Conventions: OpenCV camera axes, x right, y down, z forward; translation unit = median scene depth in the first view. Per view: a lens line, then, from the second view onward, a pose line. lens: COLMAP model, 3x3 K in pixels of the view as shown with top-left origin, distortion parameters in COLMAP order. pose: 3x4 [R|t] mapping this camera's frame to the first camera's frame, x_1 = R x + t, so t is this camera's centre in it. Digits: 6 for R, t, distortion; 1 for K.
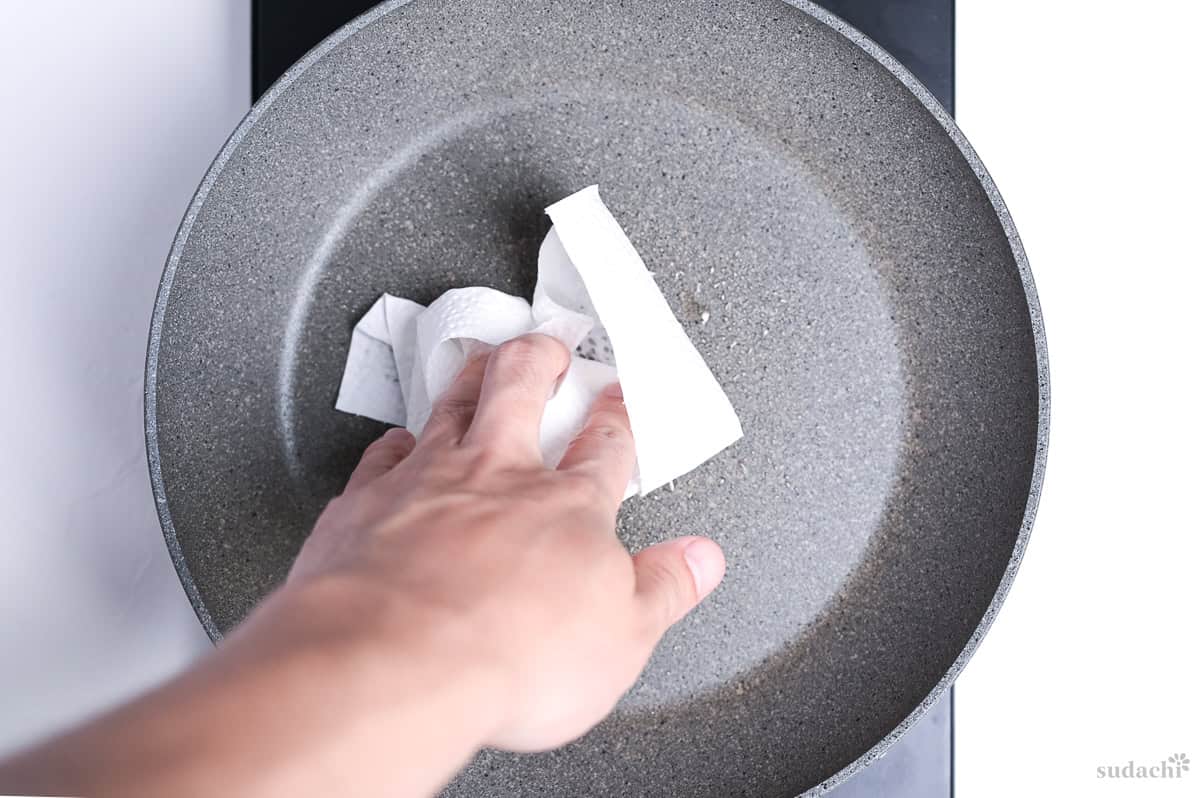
lens RADIAL K [[2062.9, 0, 599.7], [0, 2062.9, 444.8], [0, 0, 1]] dist [-0.028523, -0.066636]
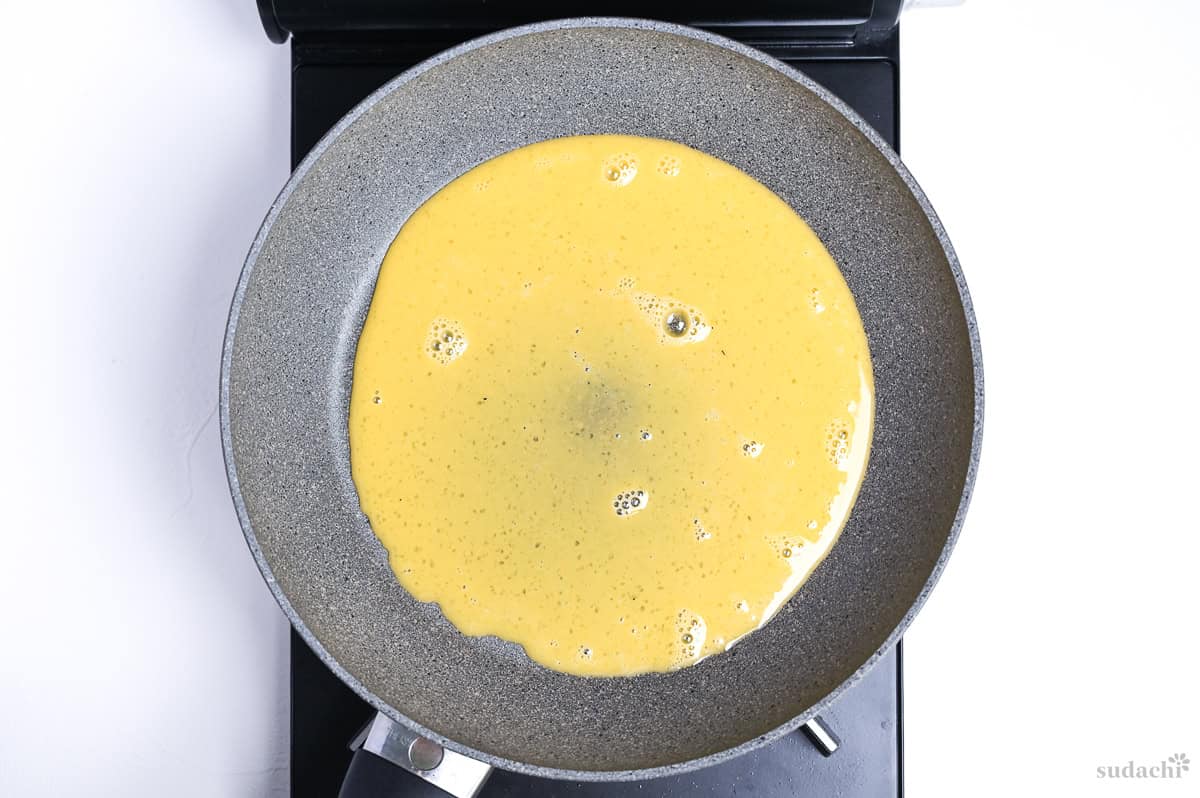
lens RADIAL K [[2062.9, 0, 599.7], [0, 2062.9, 444.8], [0, 0, 1]] dist [-0.028523, -0.066636]
pose [[0.959233, -0.282569, 0.005220, -0.015497], [0.282470, 0.957973, -0.049977, 0.061905], [0.009122, 0.049414, 0.998737, -0.172697]]
